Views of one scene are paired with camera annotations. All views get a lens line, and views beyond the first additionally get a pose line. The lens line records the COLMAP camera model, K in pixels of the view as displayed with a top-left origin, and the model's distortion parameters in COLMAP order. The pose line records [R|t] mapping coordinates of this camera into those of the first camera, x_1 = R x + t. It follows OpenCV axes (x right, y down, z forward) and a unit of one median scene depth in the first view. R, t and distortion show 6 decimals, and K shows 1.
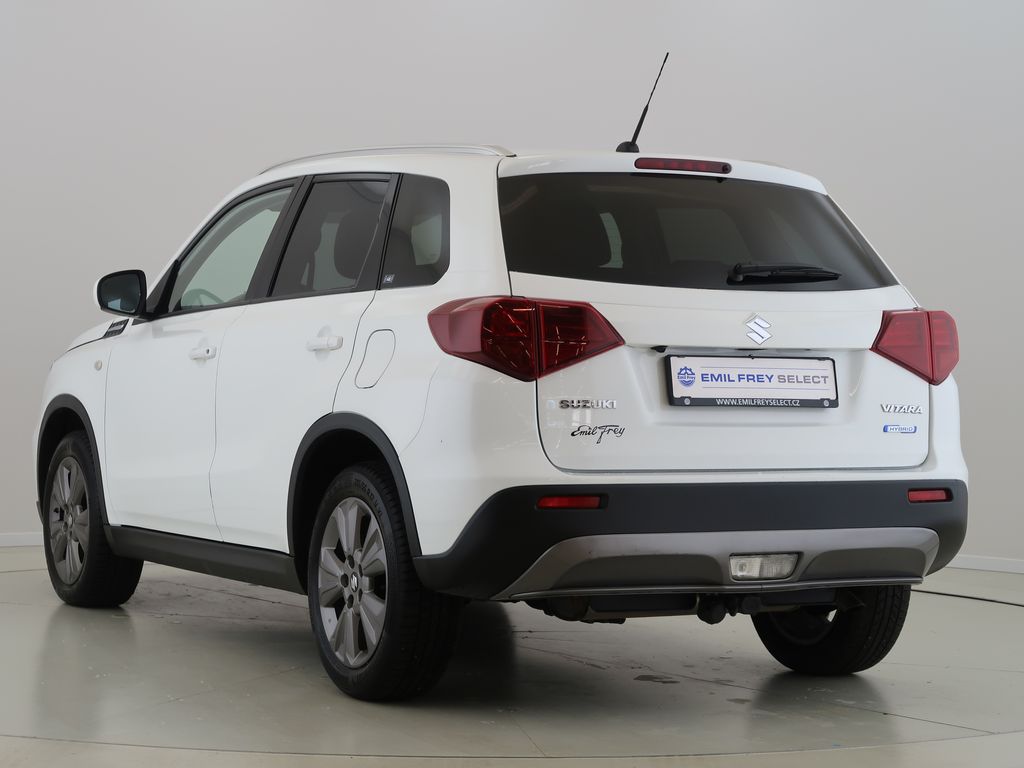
lens RADIAL K [[1248.7, 0, 510.0], [0, 1248.7, 385.2], [0, 0, 1]] dist [0.155013, 0.000000]
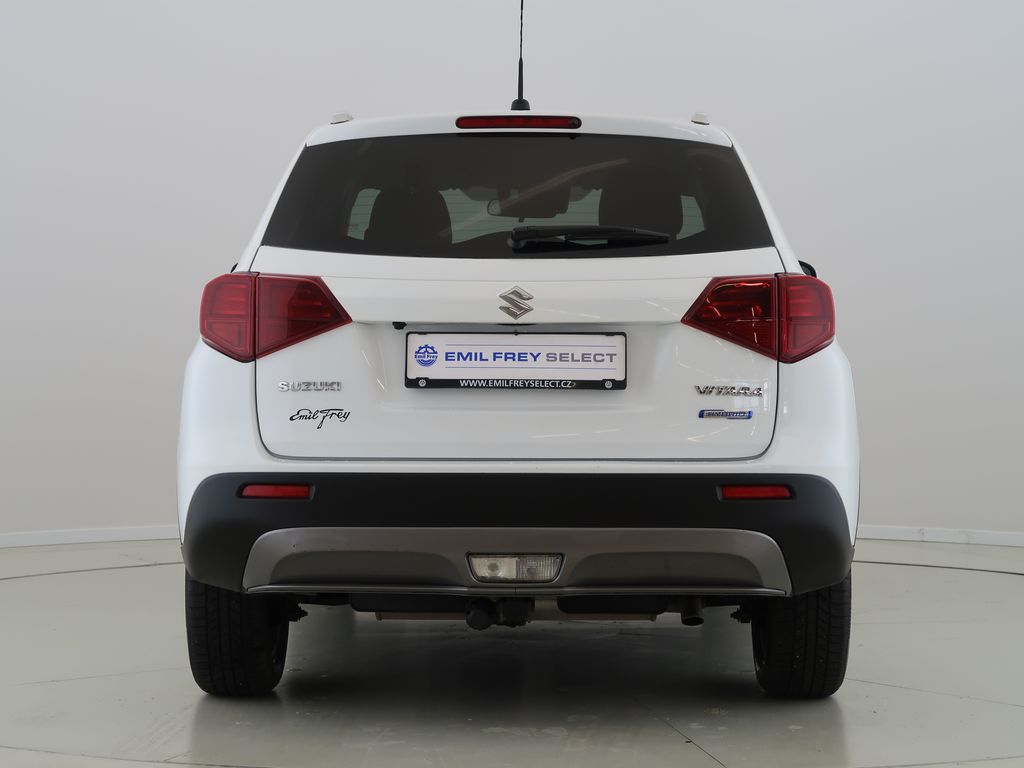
lens RADIAL K [[1248.7, 0, 512.0], [0, 1248.7, 381.7], [0, 0, 1]] dist [0.155013, 0.000000]
pose [[0.948065, -0.003309, -0.318061, 0.475176], [0.006313, 0.999945, 0.008415, 0.004748], [0.318015, -0.009986, 0.948033, 0.158036]]
